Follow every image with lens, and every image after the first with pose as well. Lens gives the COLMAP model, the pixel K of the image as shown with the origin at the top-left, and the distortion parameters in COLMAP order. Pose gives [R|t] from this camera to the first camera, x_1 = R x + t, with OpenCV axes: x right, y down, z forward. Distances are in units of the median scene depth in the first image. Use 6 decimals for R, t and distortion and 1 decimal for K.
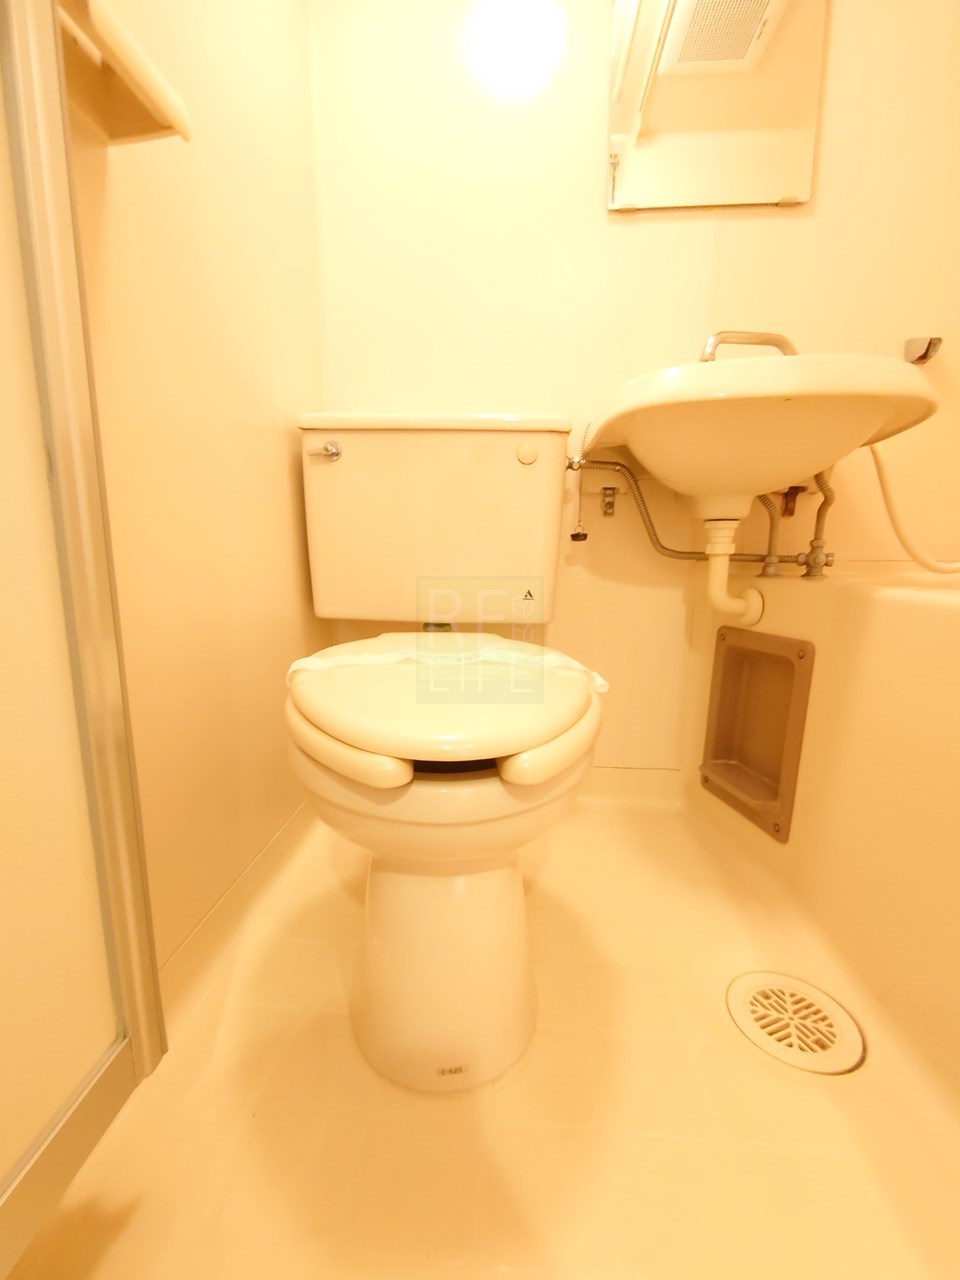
lens RADIAL K [[550.2, 0, 479.9], [0, 550.2, 639.3], [0, 0, 1]] dist [0.001794, -0.001999]
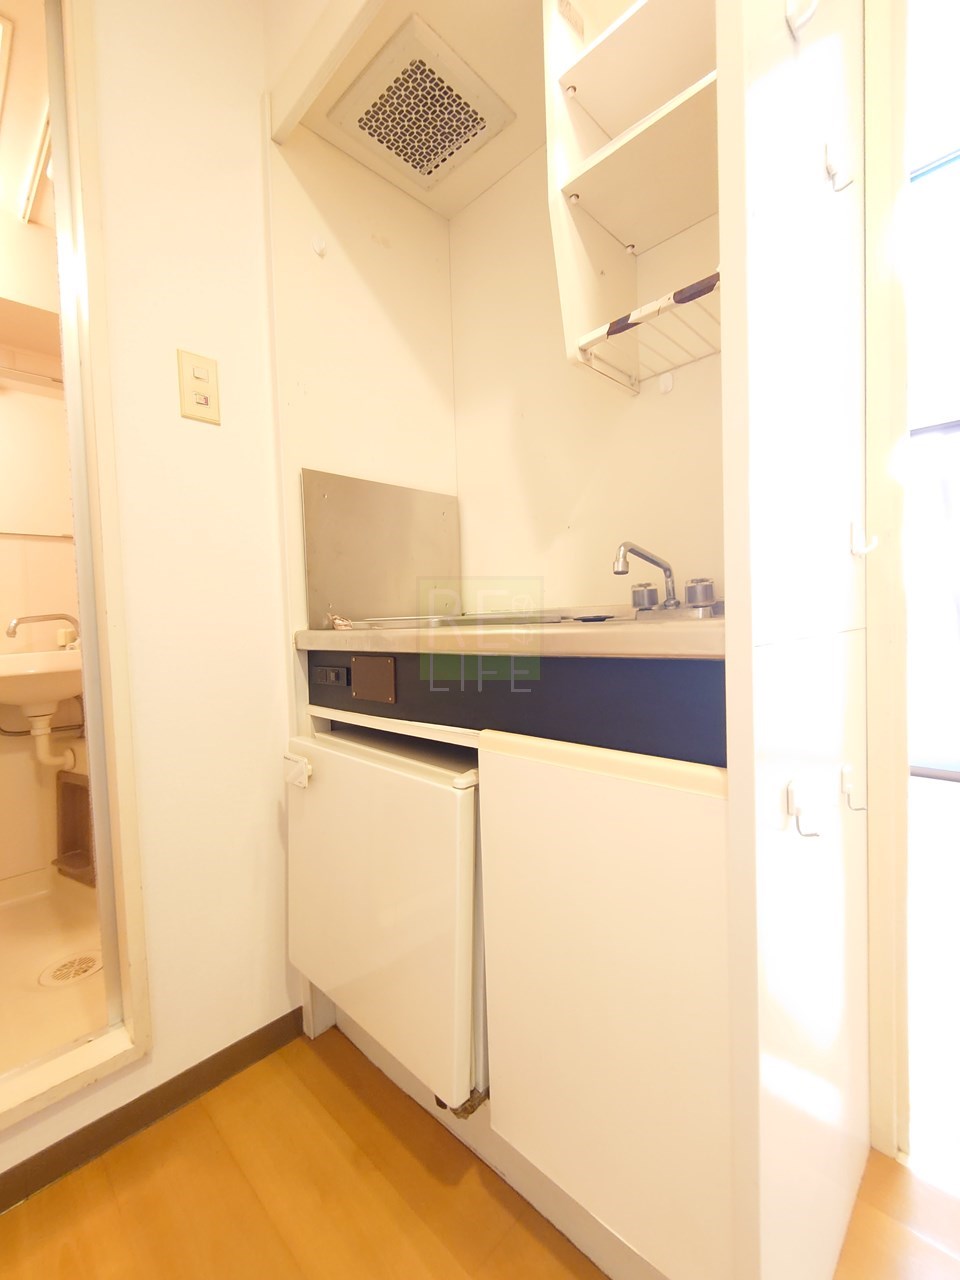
lens RADIAL K [[550.2, 0, 471.4], [0, 550.2, 634.0], [0, 0, 1]] dist [0.001794, -0.001999]
pose [[0.656297, -0.067708, 0.751458, 0.042728], [0.170406, 0.983533, -0.060208, -0.125703], [-0.735007, 0.167567, 0.657028, -1.144976]]
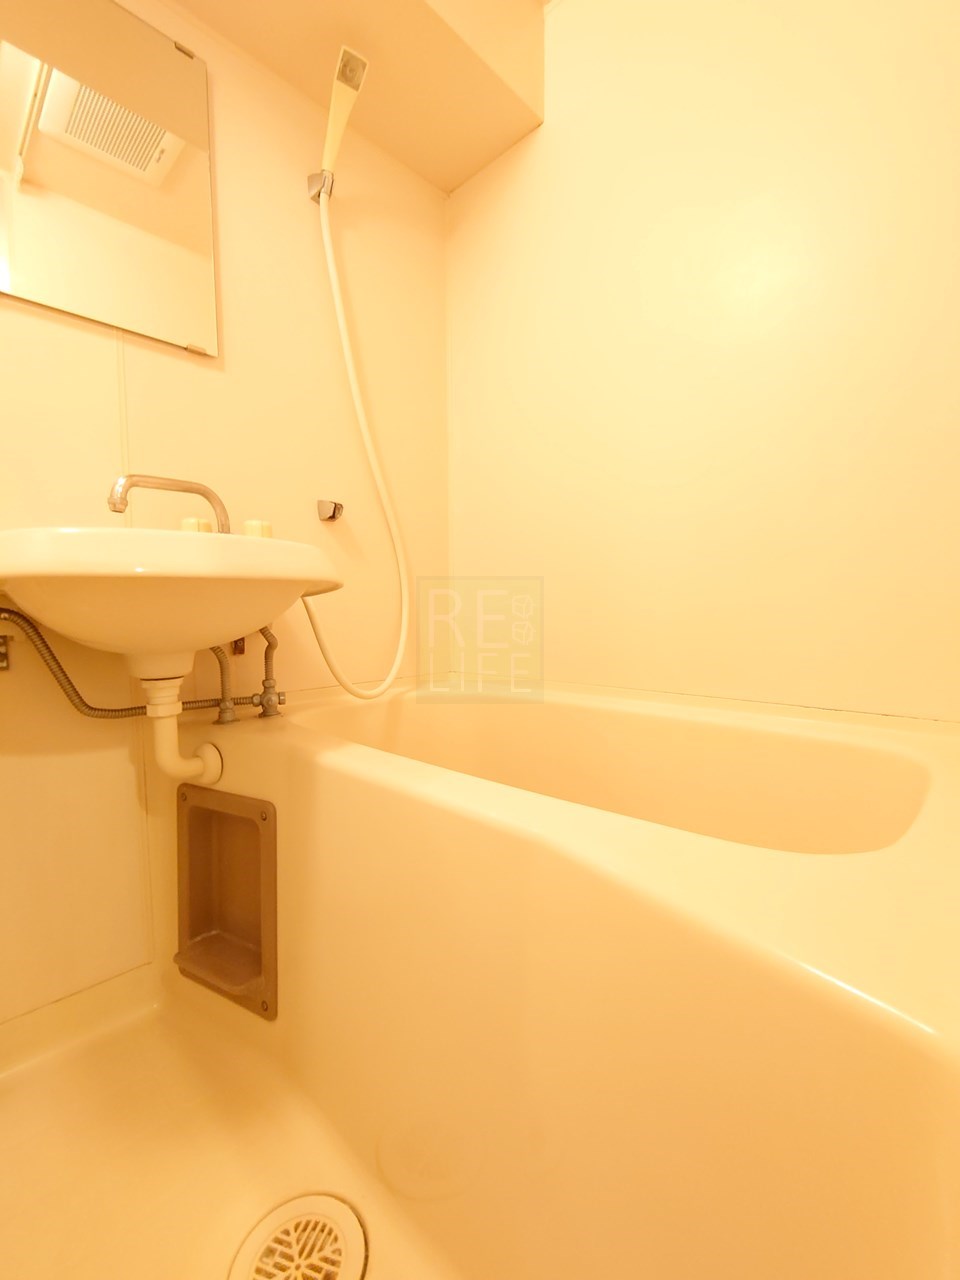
lens RADIAL K [[550.2, 0, 487.6], [0, 550.2, 641.9], [0, 0, 1]] dist [0.001794, -0.001999]
pose [[0.628695, -0.062680, 0.775122, 0.083525], [0.147358, 0.988290, -0.039603, -0.153564], [-0.763563, 0.139118, 0.630570, 0.036053]]
